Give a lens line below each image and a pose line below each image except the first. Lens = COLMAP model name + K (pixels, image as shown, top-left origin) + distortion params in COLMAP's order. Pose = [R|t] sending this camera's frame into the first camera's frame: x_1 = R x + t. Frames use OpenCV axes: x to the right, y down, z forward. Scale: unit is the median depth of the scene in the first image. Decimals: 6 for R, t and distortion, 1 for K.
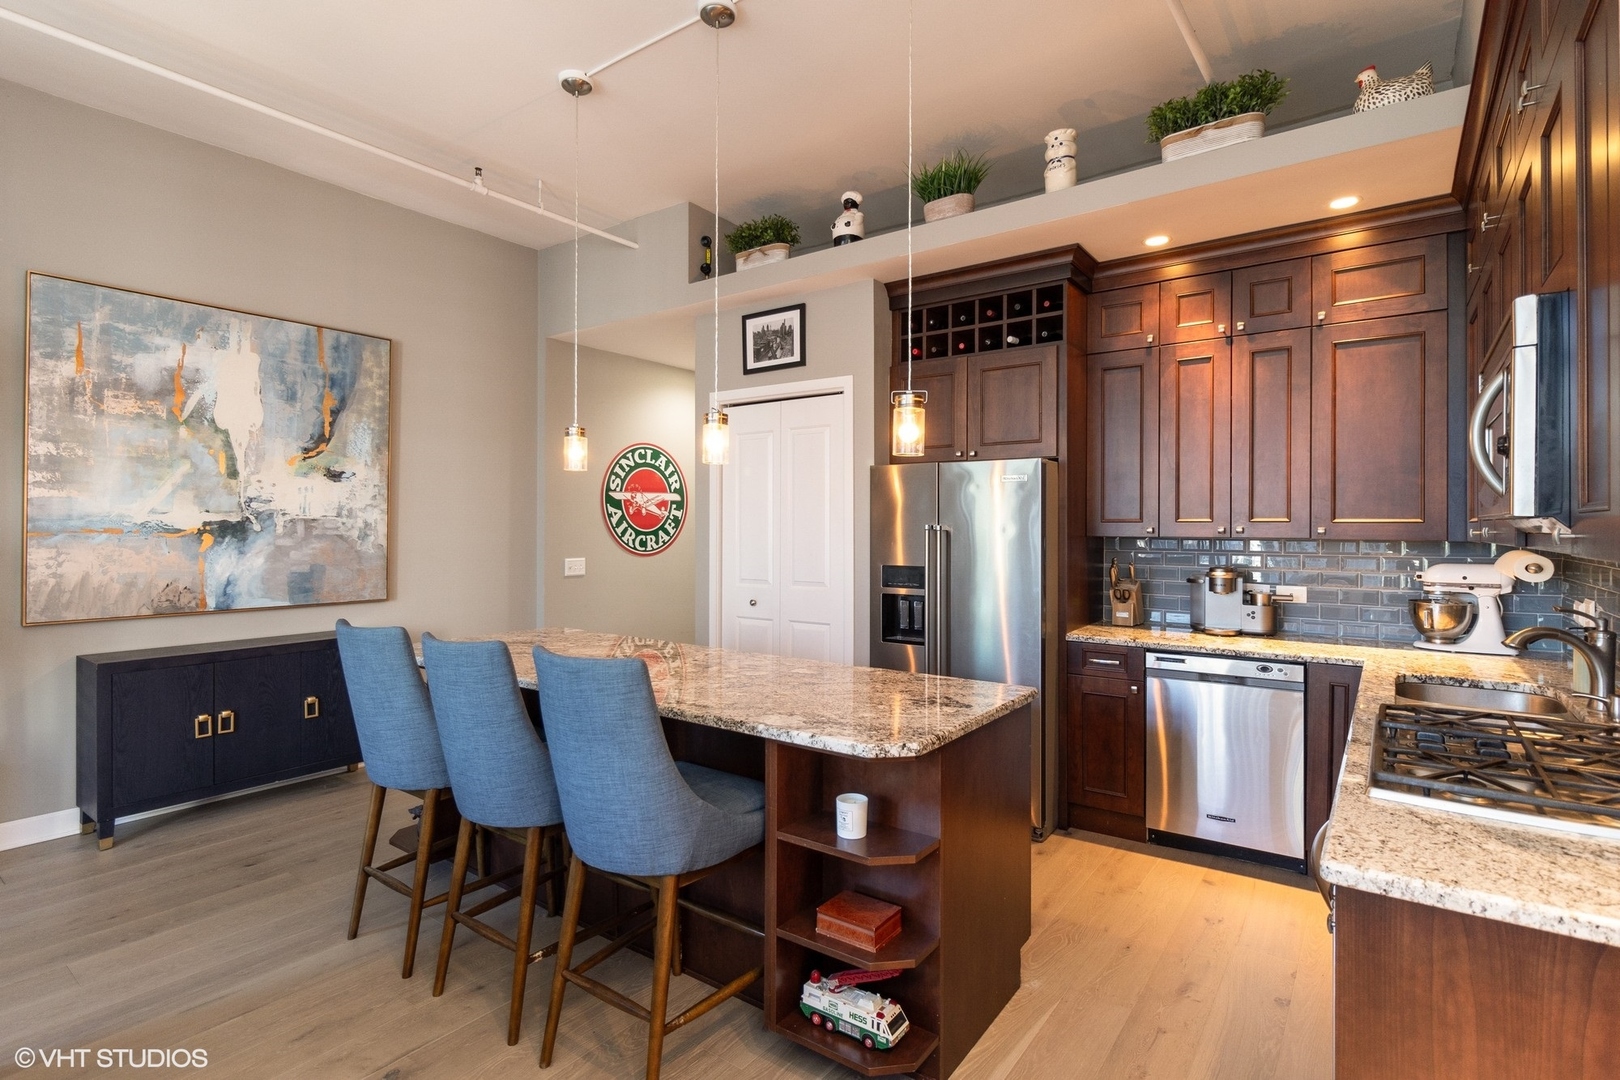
lens RADIAL K [[785.9, 0, 804.2], [0, 785.9, 527.9], [0, 0, 1]] dist [-0.011764, -0.003902]
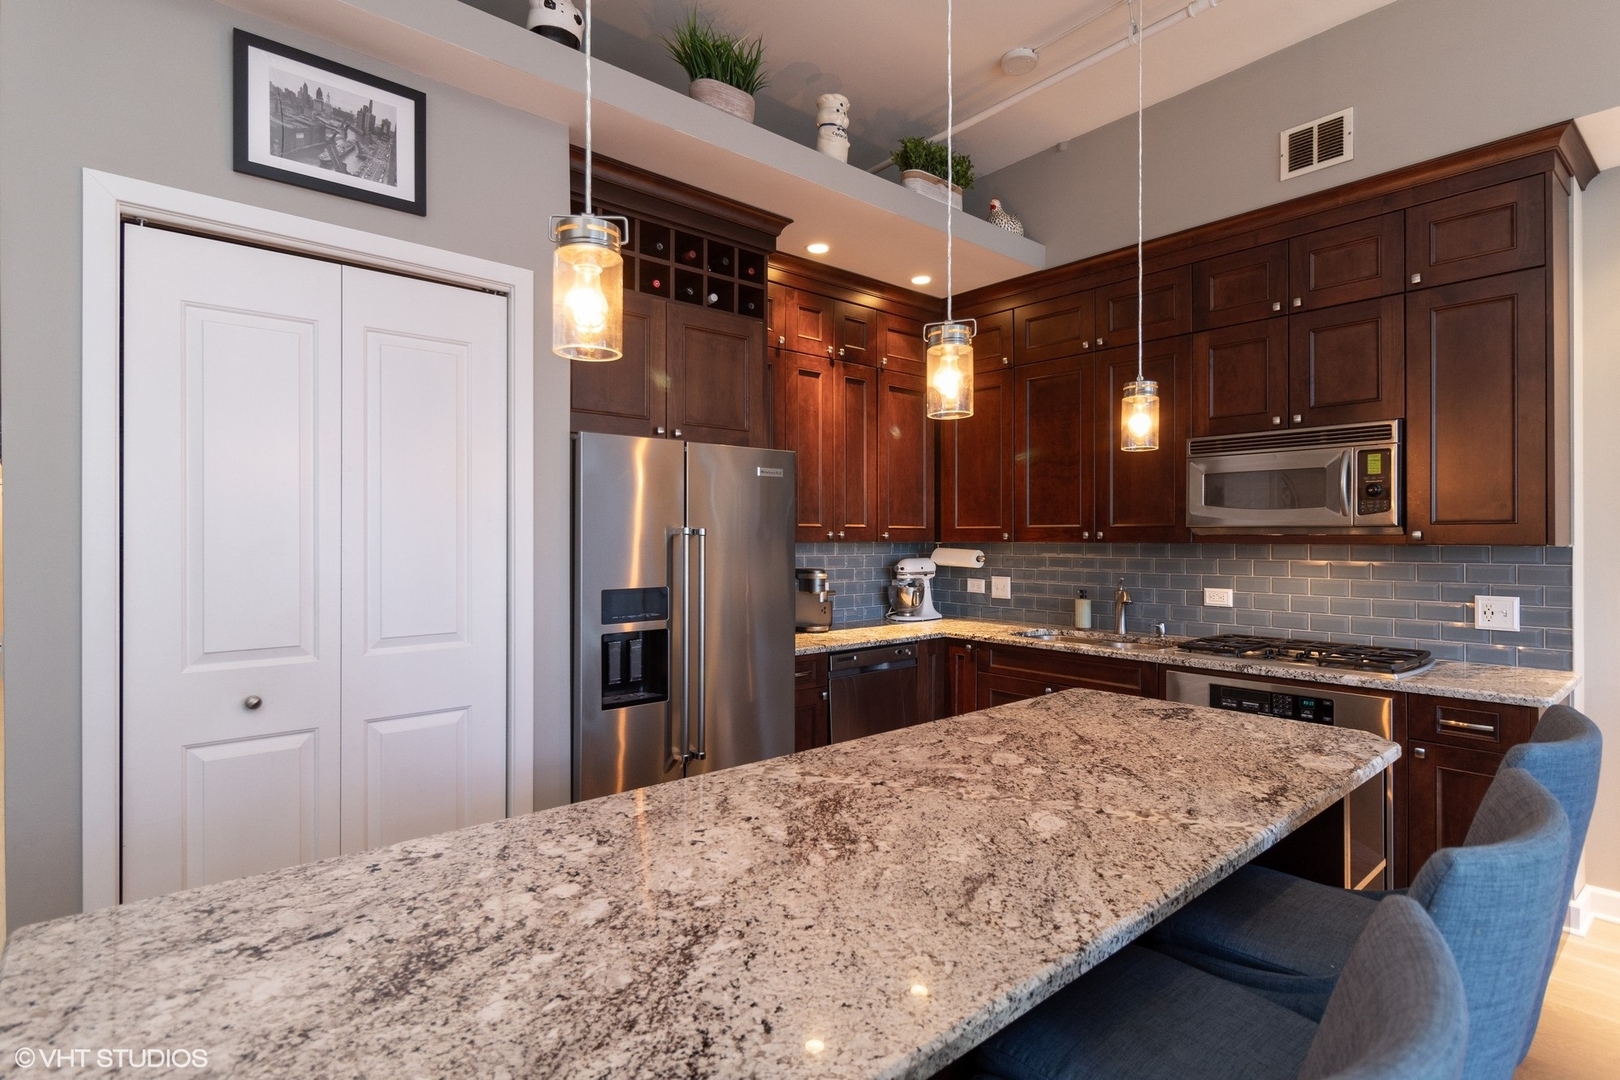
lens RADIAL K [[785.9, 0, 795.4], [0, 785.9, 543.8], [0, 0, 1]] dist [-0.011764, -0.003902]
pose [[0.225502, -0.010851, 0.974182, -0.497203], [0.002134, 0.999941, 0.010644, 0.003716], [-0.974240, -0.000321, 0.225512, 0.722842]]
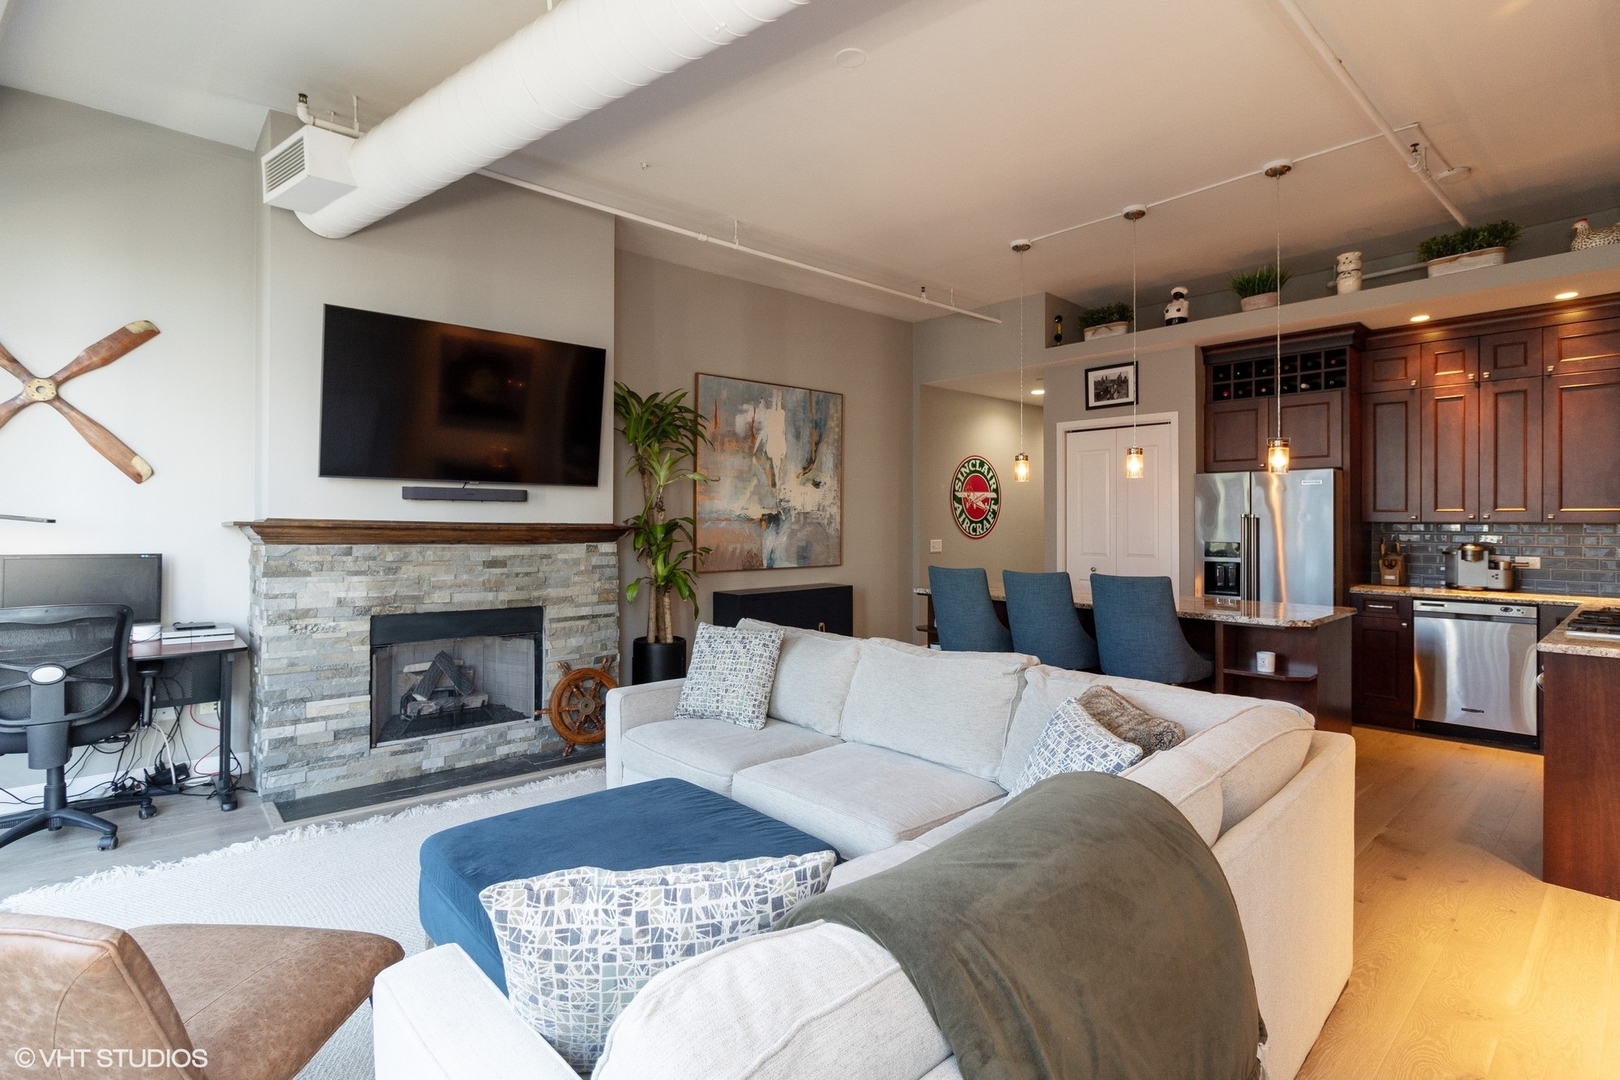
lens RADIAL K [[770.4, 0, 804.9], [0, 770.4, 519.5], [0, 0, 1]] dist [-0.009869, -0.002587]
pose [[0.978441, -0.003030, -0.206503, -0.343446], [0.002603, 0.999994, -0.002338, 0.007594], [0.206508, 0.001750, 0.978443, -0.571833]]
